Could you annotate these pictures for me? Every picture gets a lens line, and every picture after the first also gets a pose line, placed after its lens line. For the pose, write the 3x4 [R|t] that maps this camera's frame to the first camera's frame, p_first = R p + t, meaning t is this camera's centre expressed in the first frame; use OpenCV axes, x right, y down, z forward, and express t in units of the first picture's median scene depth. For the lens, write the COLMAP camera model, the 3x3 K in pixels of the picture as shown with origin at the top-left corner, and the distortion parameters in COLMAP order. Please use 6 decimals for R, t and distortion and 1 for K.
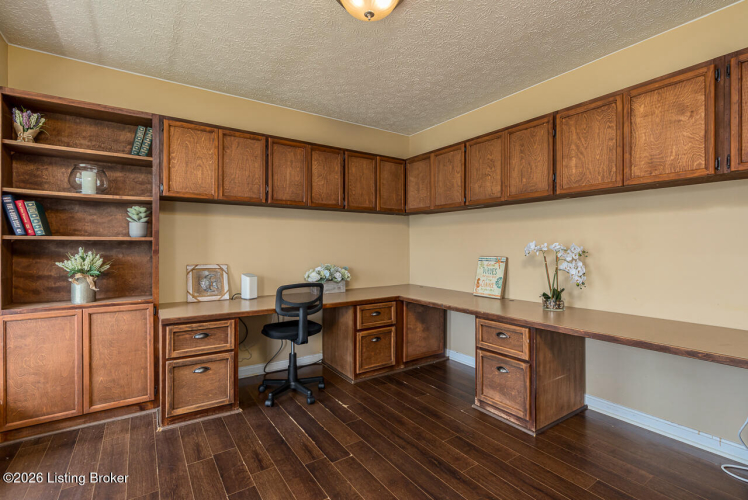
lens RADIAL K [[349.5, 0, 375.8], [0, 349.5, 249.4], [0, 0, 1]] dist [-0.001673, 0.000008]
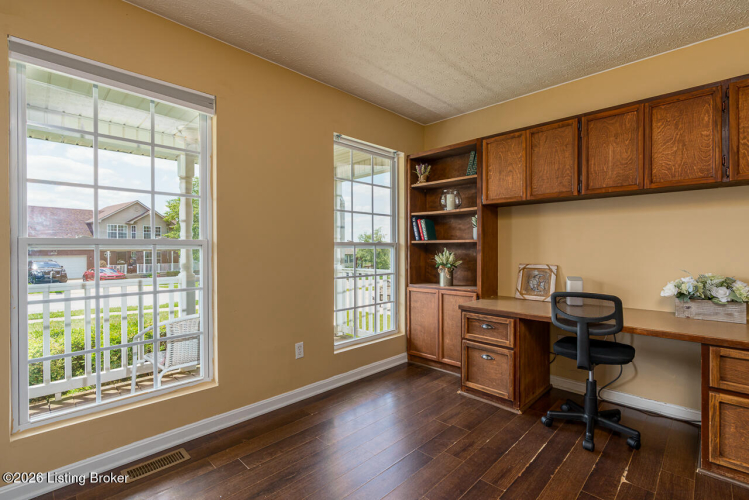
lens RADIAL K [[350.0, 0, 376.3], [0, 350.0, 249.4], [0, 0, 1]] dist [-0.001673, 0.000008]
pose [[0.204658, 0.005221, -0.978820, 0.500700], [-0.000836, 0.999986, 0.005159, -0.005623], [0.978833, -0.000237, 0.204660, 0.404751]]
